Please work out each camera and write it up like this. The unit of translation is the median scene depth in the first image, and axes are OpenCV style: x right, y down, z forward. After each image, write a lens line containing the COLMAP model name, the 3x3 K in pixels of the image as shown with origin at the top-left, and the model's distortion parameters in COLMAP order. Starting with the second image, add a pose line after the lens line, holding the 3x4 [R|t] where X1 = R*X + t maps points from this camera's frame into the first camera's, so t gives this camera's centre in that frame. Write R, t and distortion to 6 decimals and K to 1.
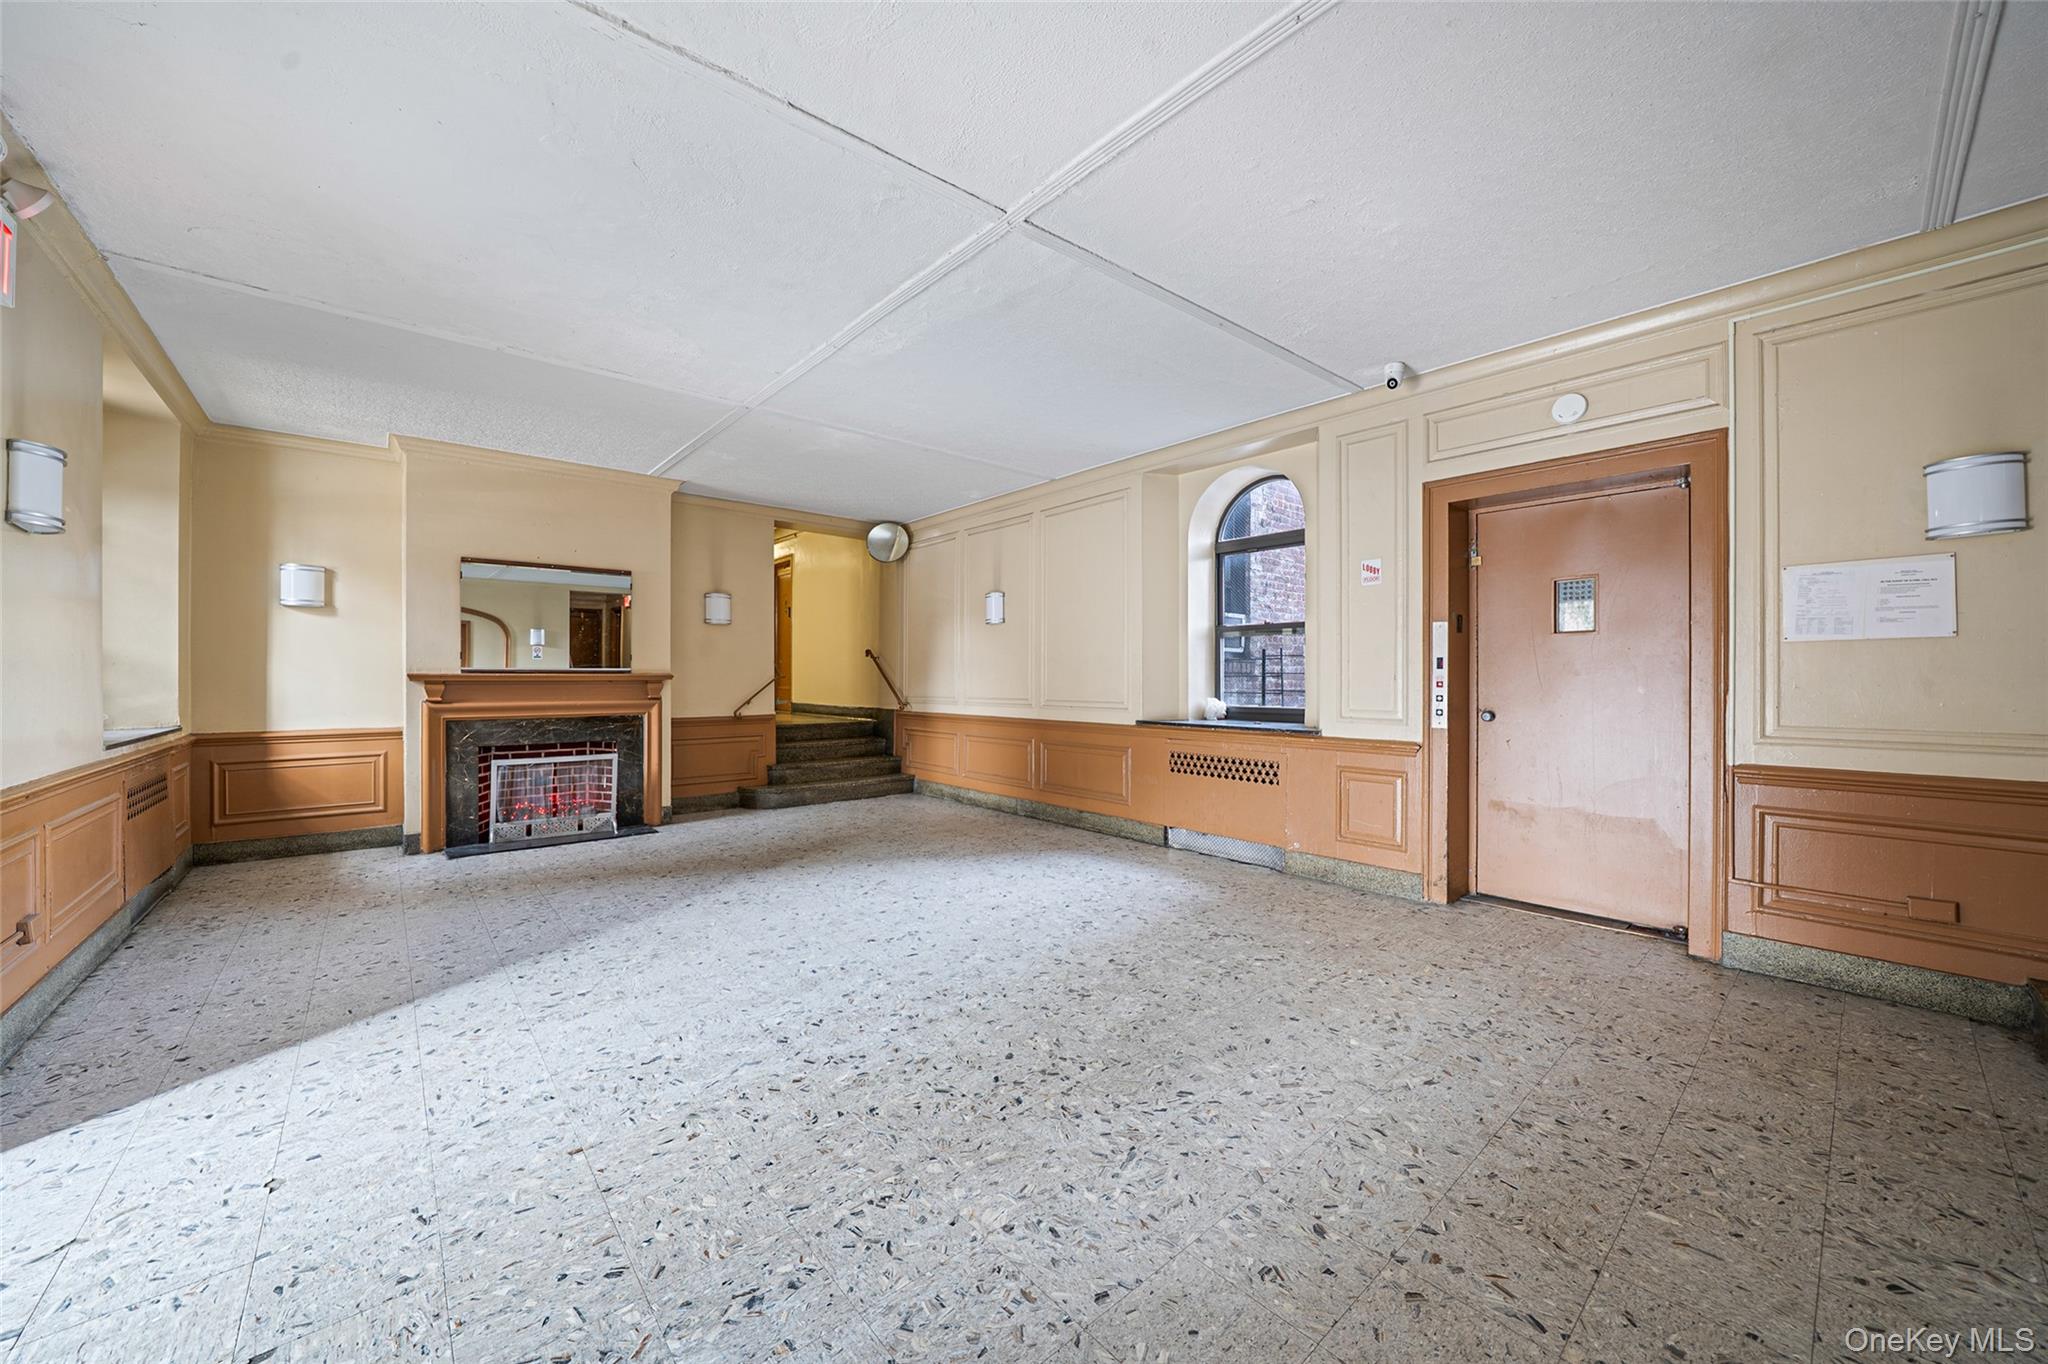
lens RADIAL K [[751.3, 0, 1025.3], [0, 751.3, 676.6], [0, 0, 1]] dist [-0.017335, 0.000142]
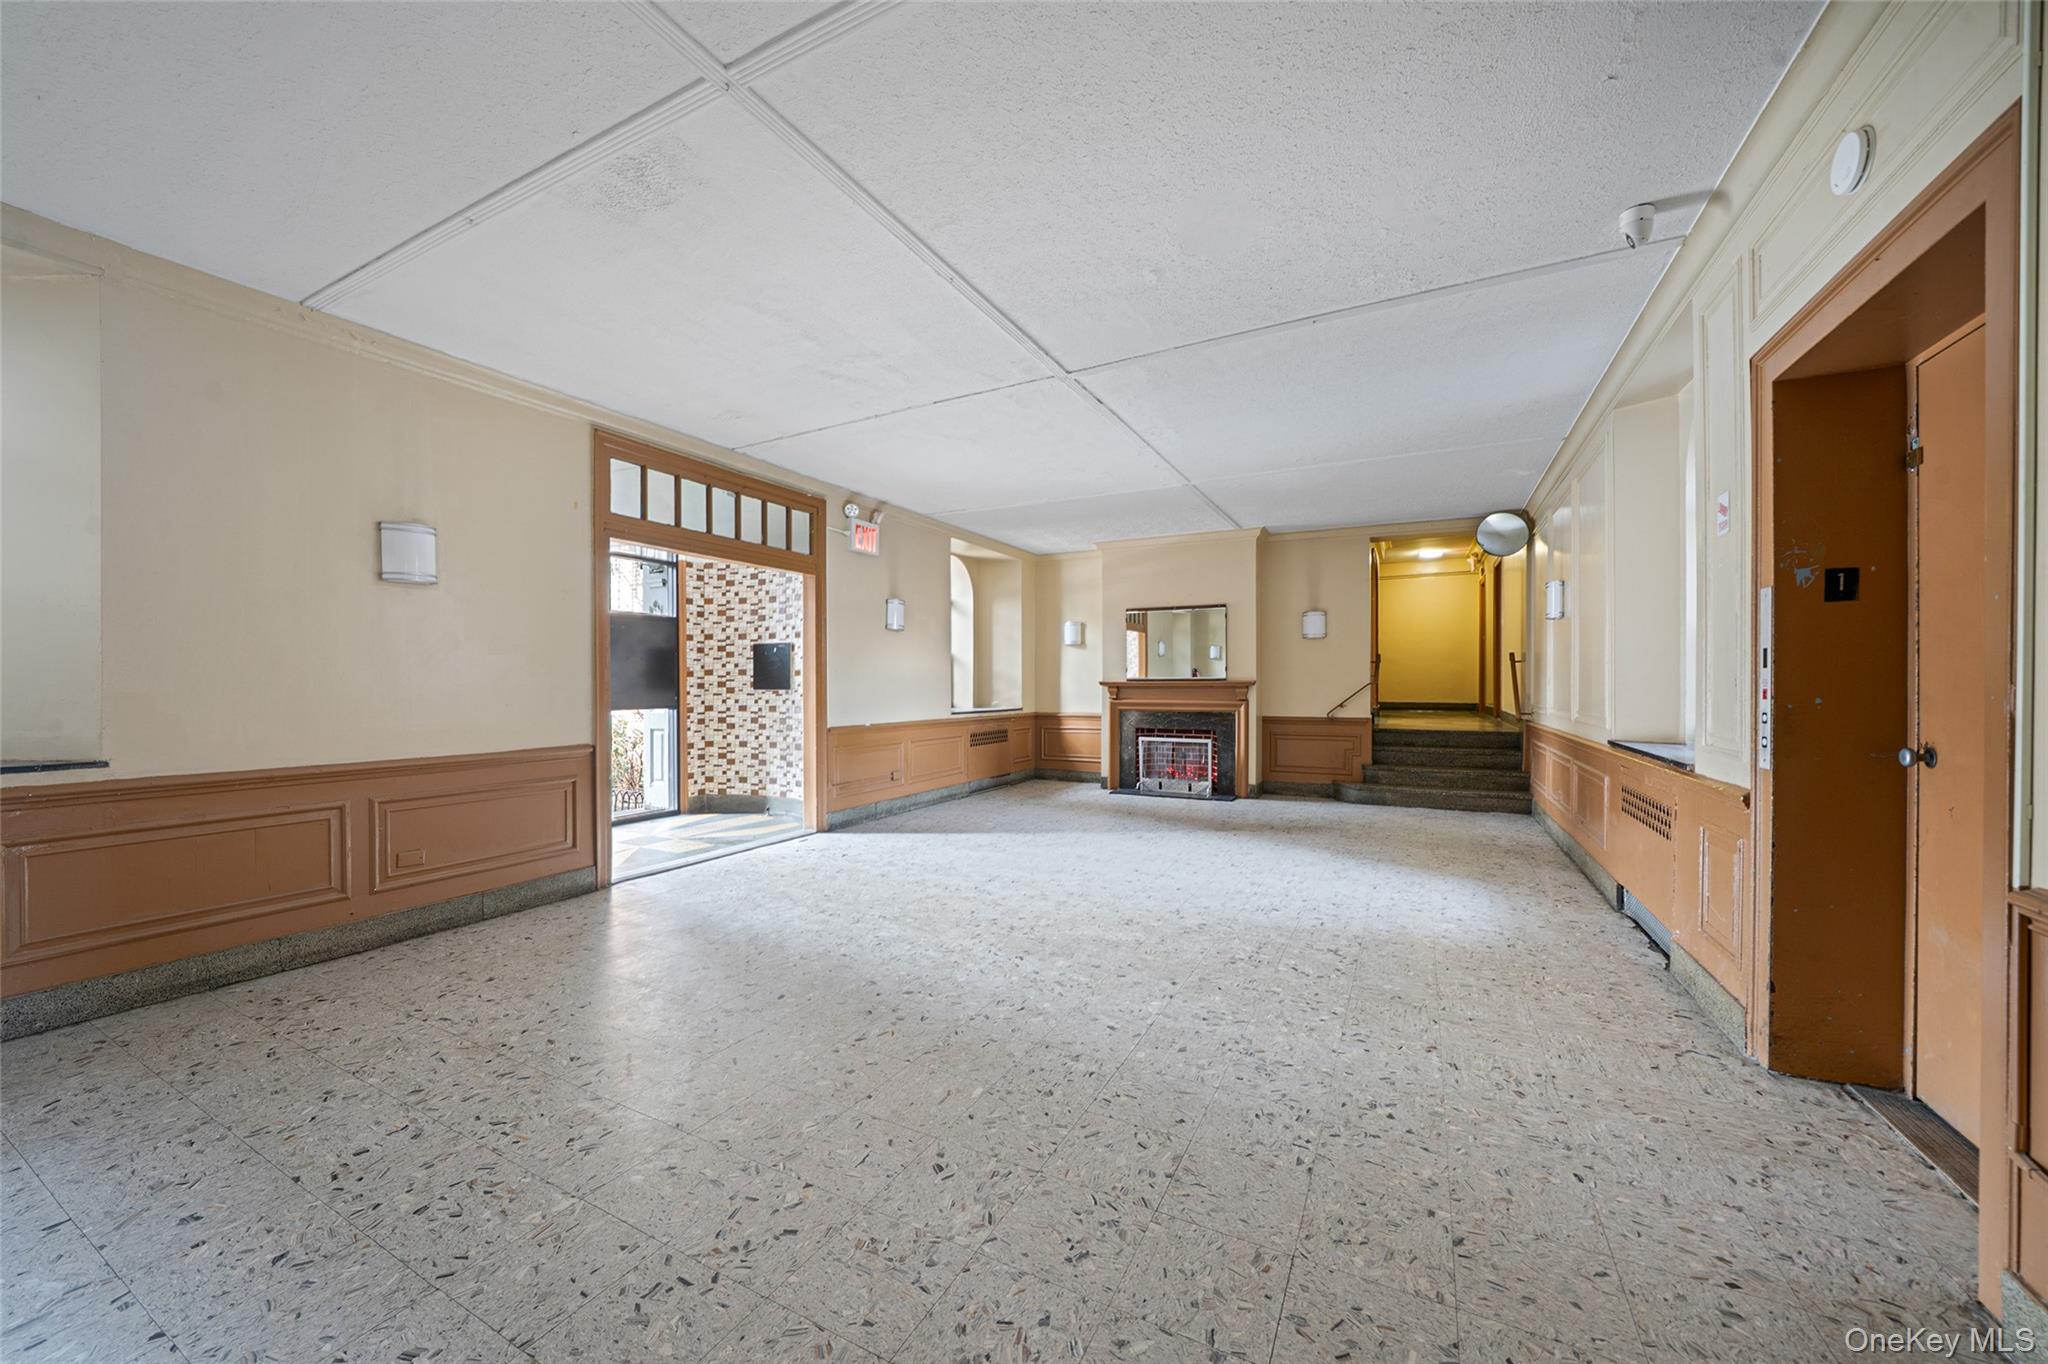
lens RADIAL K [[766.5, 0, 1017.2], [0, 766.5, 687.8], [0, 0, 1]] dist [-0.020894, 0.000058]
pose [[0.353997, 0.003536, -0.935240, 0.947008], [0.001934, 0.999988, 0.004513, 0.002258], [0.935245, -0.003406, 0.353986, 0.255794]]
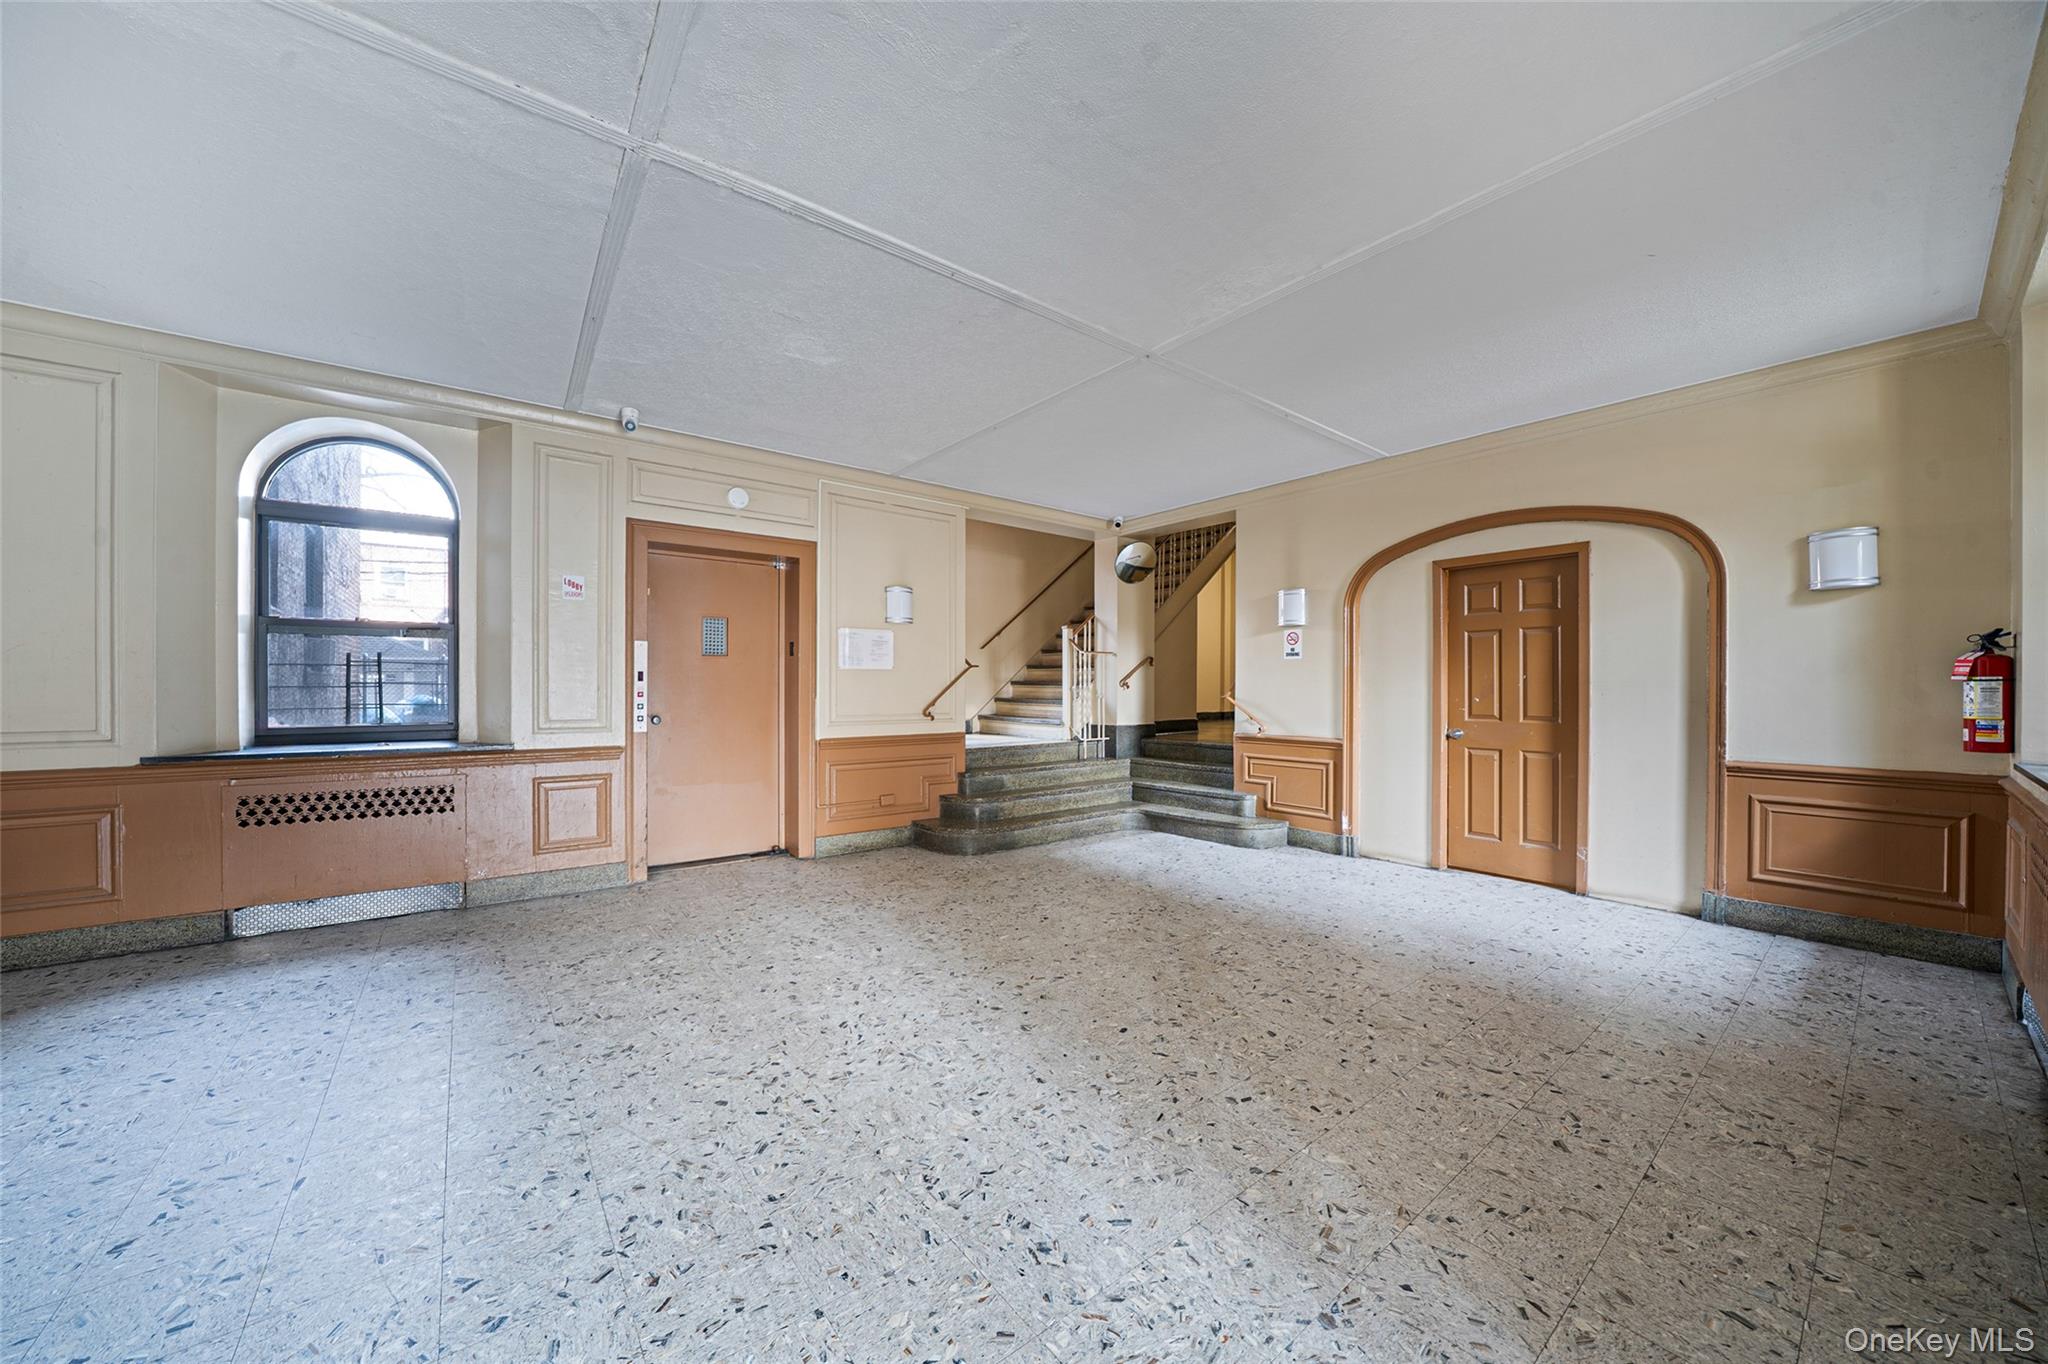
lens RADIAL K [[706.7, 0, 1015.0], [0, 706.7, 688.5], [0, 0, 1]] dist [-0.028549, 0.002397]
pose [[0.059209, -0.001968, 0.998244, -0.533685], [-0.002910, 0.999993, 0.002144, -0.002906], [-0.998241, -0.003032, 0.059203, 0.369533]]
